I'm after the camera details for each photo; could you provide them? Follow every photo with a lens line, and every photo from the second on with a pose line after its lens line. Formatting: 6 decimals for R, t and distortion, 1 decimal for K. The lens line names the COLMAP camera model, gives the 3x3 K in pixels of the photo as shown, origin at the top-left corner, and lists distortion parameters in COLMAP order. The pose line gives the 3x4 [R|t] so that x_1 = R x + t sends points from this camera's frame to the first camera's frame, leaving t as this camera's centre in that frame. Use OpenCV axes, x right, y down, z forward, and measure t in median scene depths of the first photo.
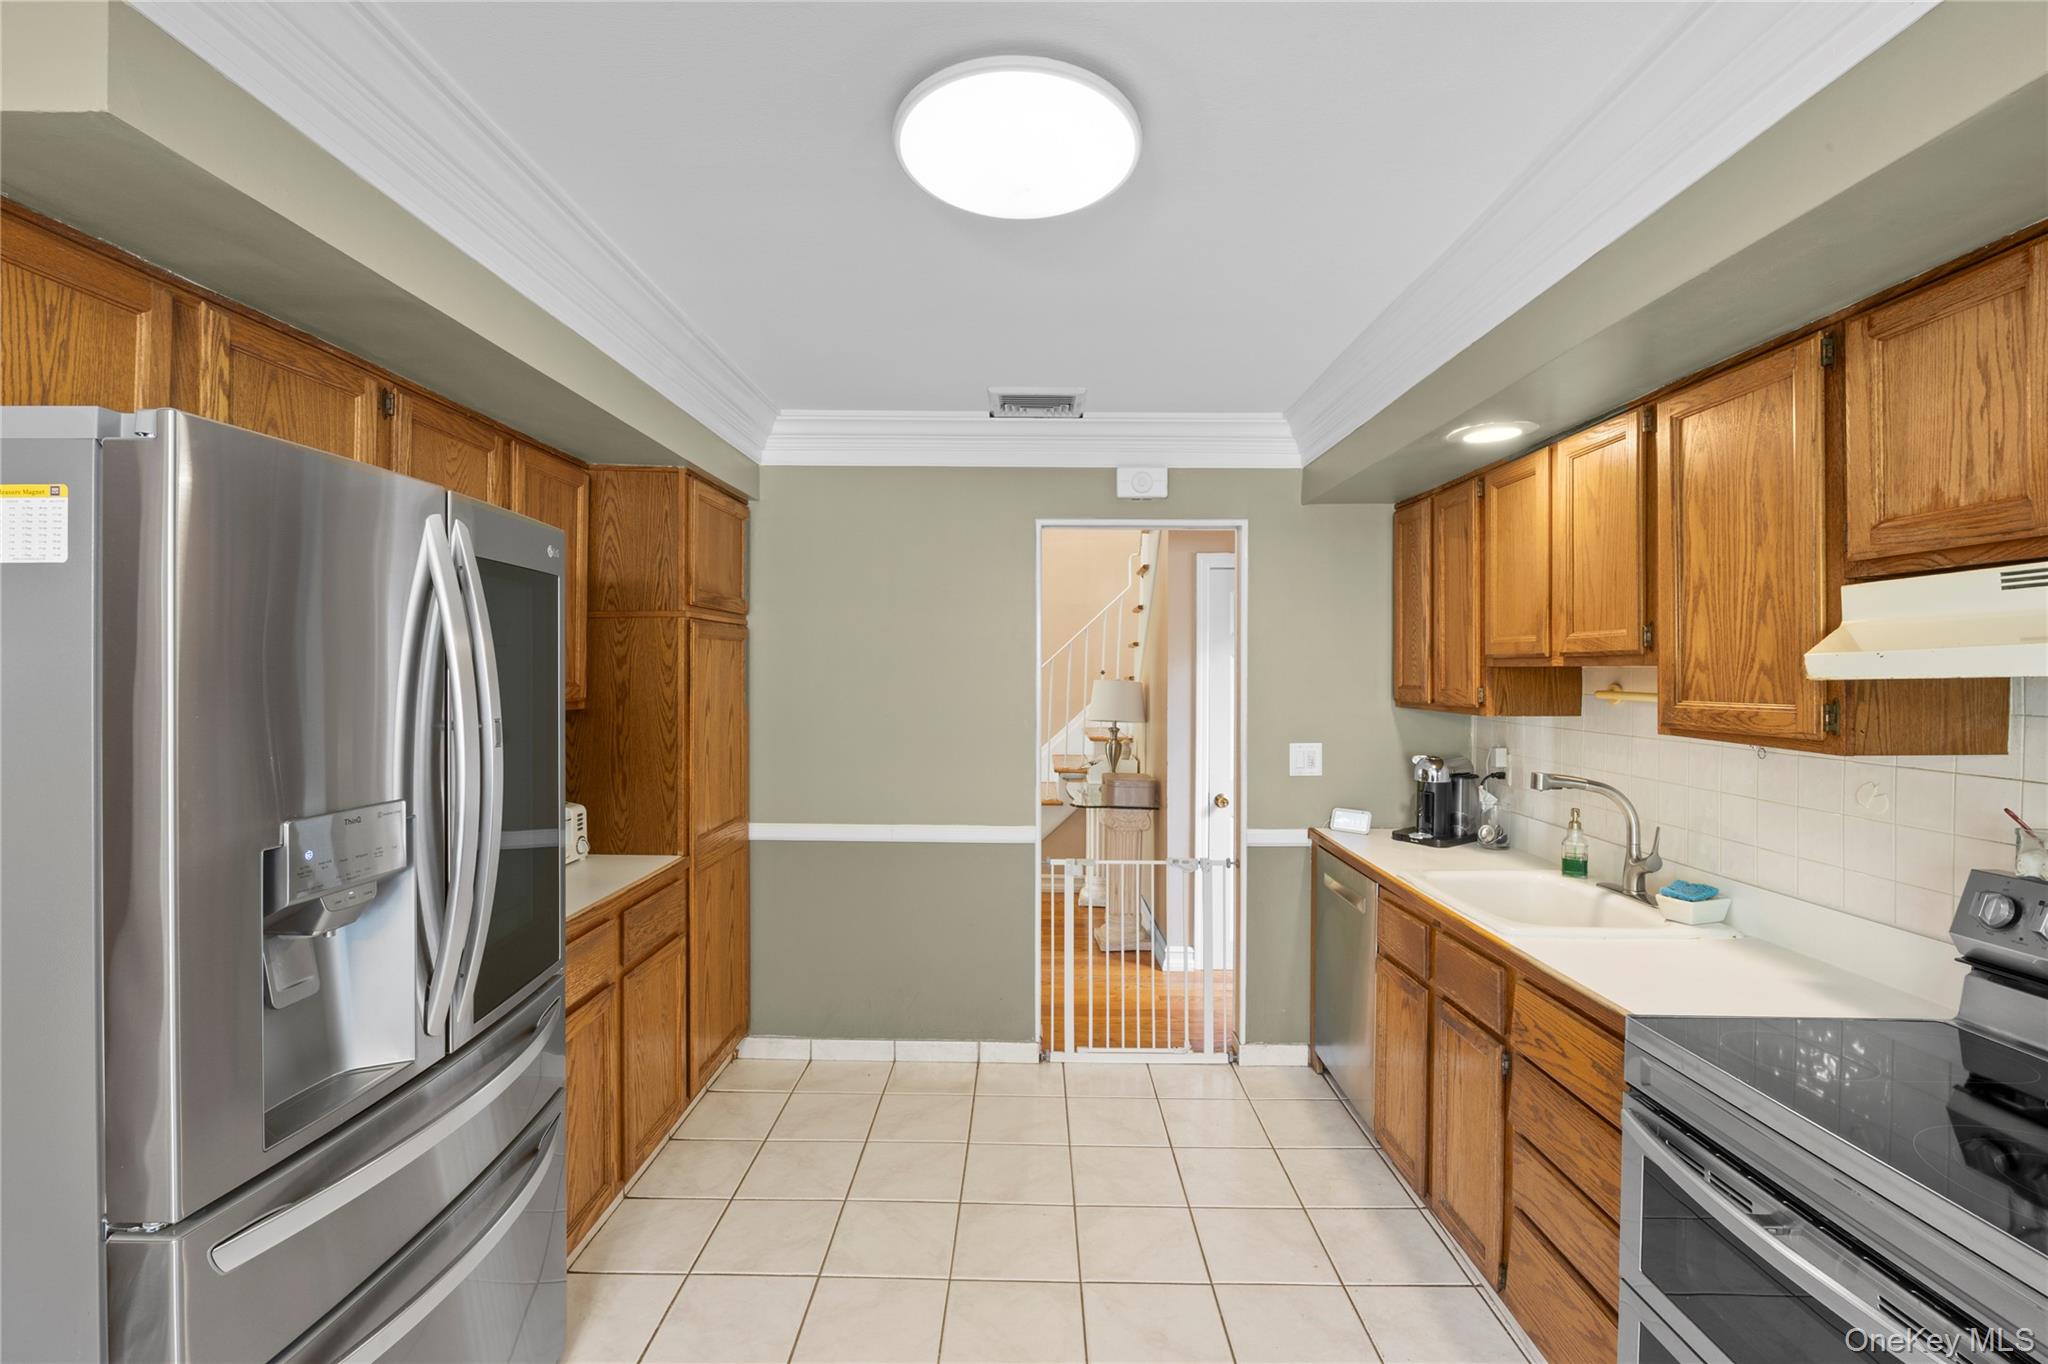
lens RADIAL K [[906.0, 0, 1024.2], [0, 906.0, 667.4], [0, 0, 1]] dist [-0.010022, -0.000068]
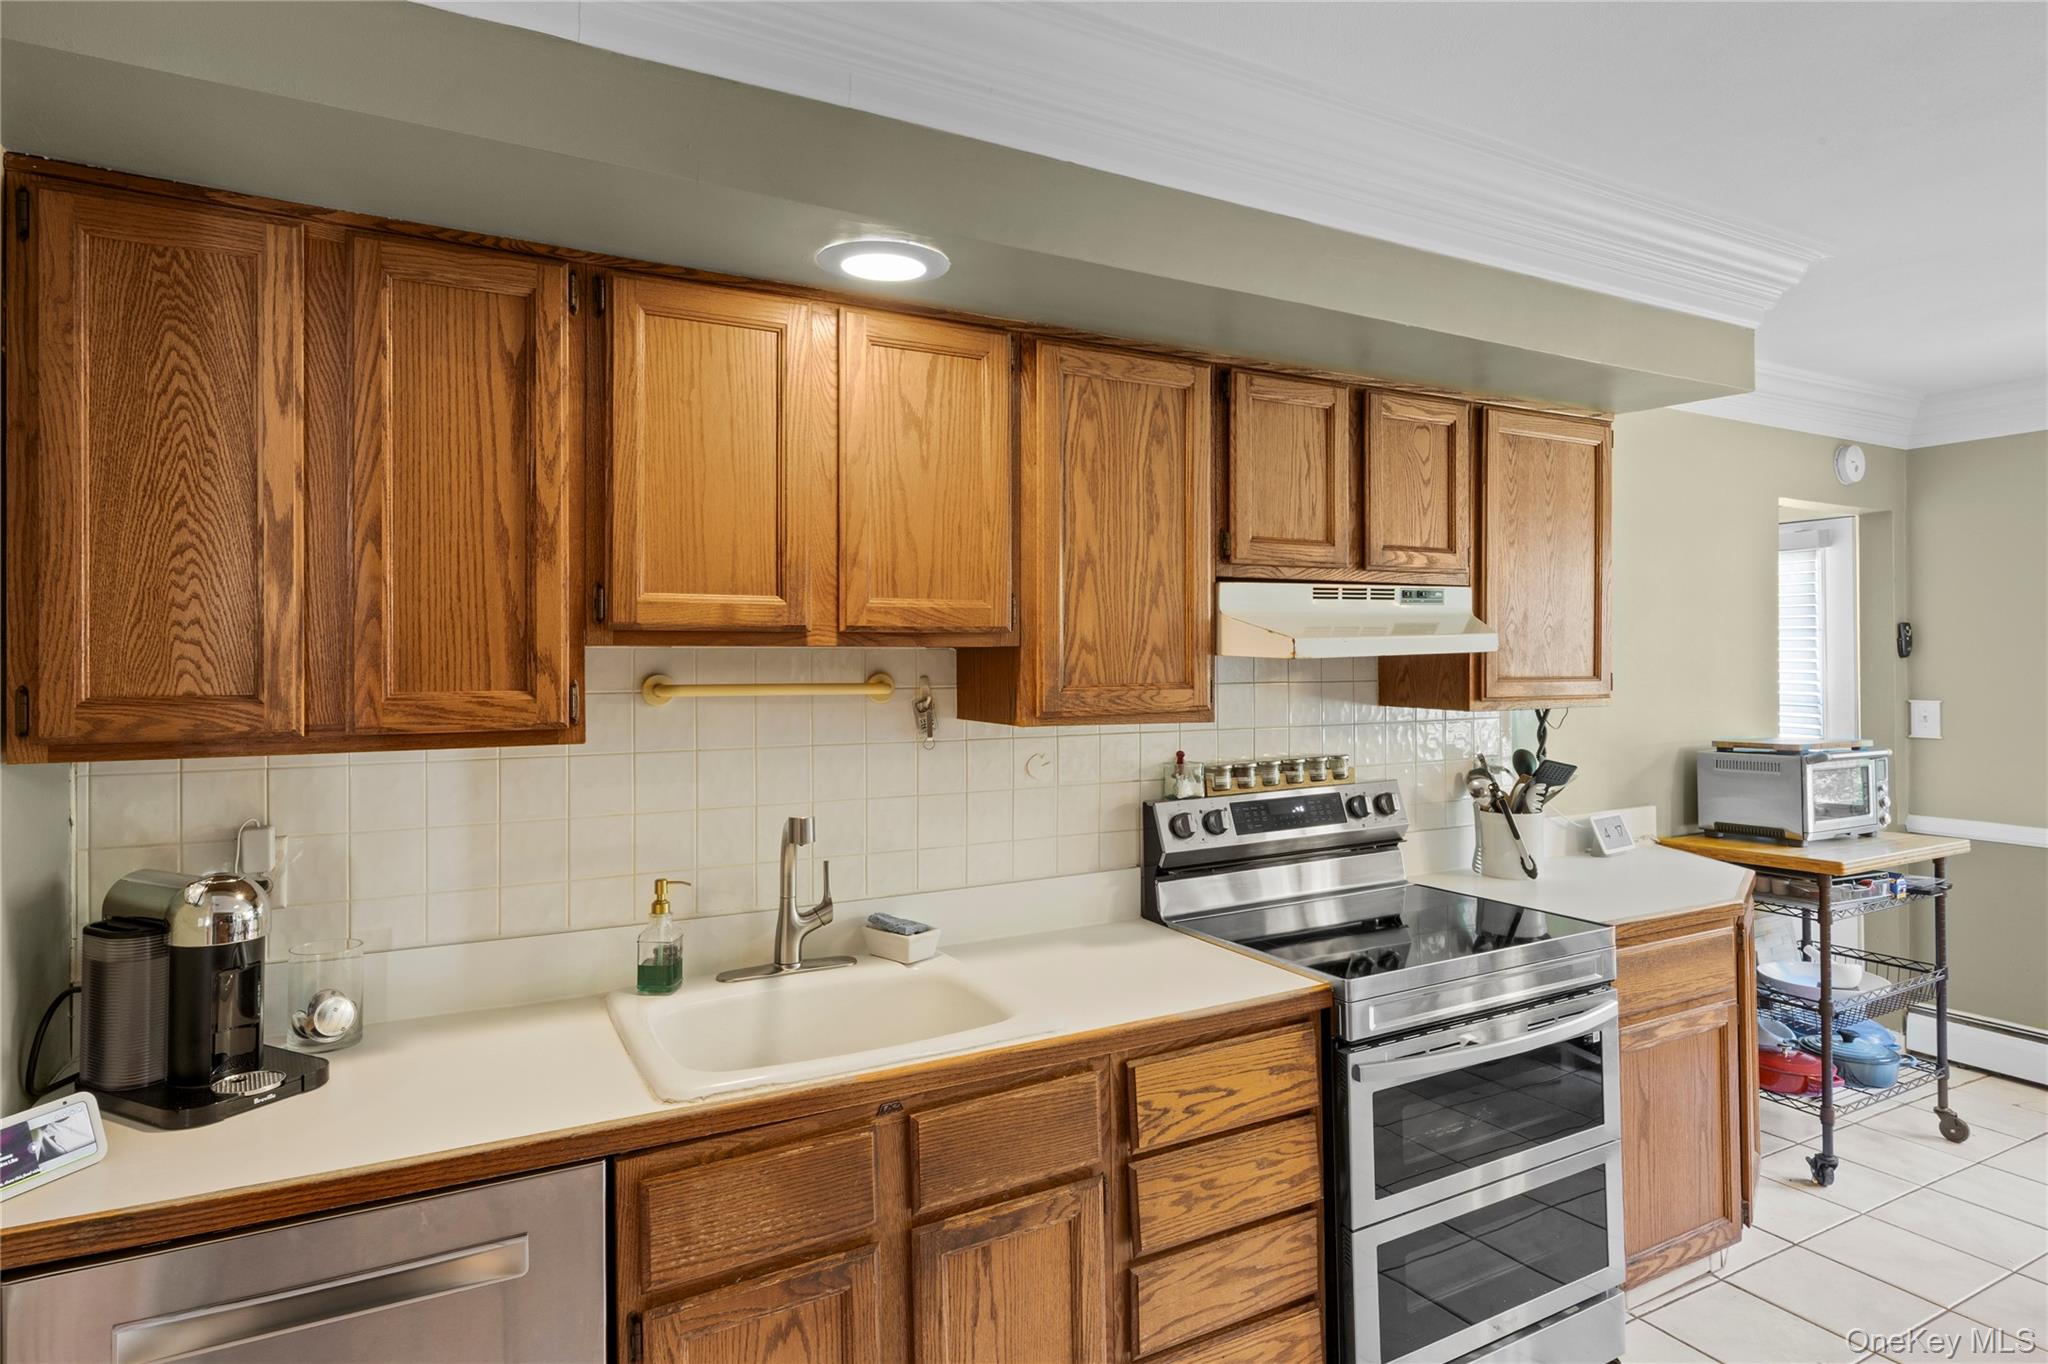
lens RADIAL K [[1085.7, 0, 1026.0], [0, 1085.7, 671.0], [0, 0, 1]] dist [0.000278, -0.000124]
pose [[-0.472672, -0.004571, 0.881226, -0.212307], [0.003907, 0.999966, 0.007282, 0.014332], [-0.881230, 0.006885, -0.472638, 1.556456]]
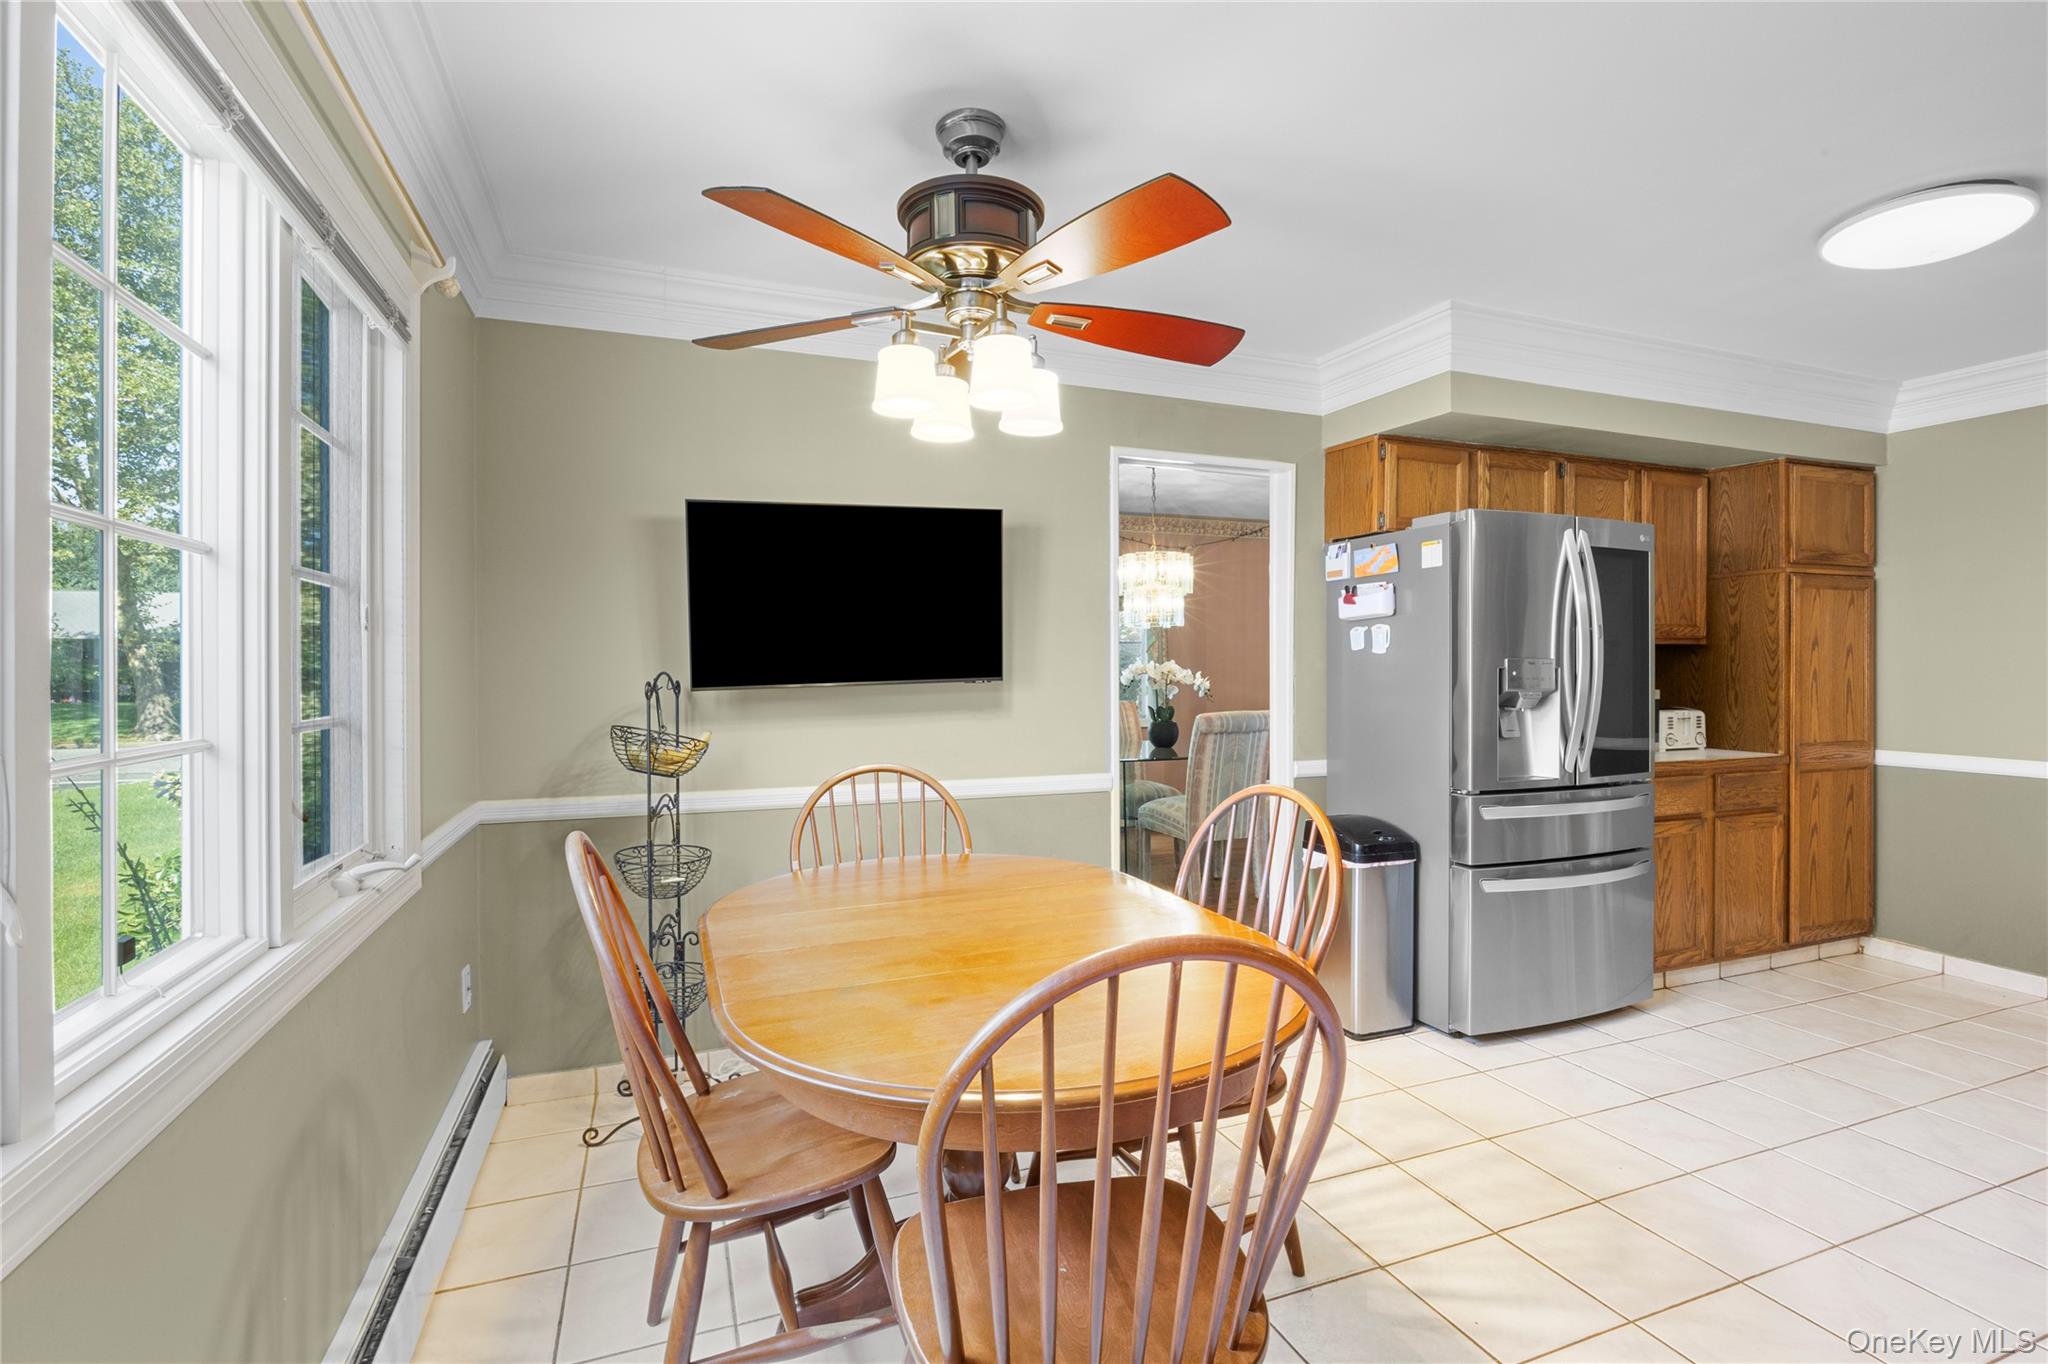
lens RADIAL K [[936.6, 0, 1020.8], [0, 936.6, 672.8], [0, 0, 1]] dist [-0.016943, 0.000152]
pose [[0.358183, 0.002944, -0.933647, 0.726421], [0.004568, 0.999978, 0.004906, 0.118431], [0.933640, -0.006022, 0.358161, -0.775801]]
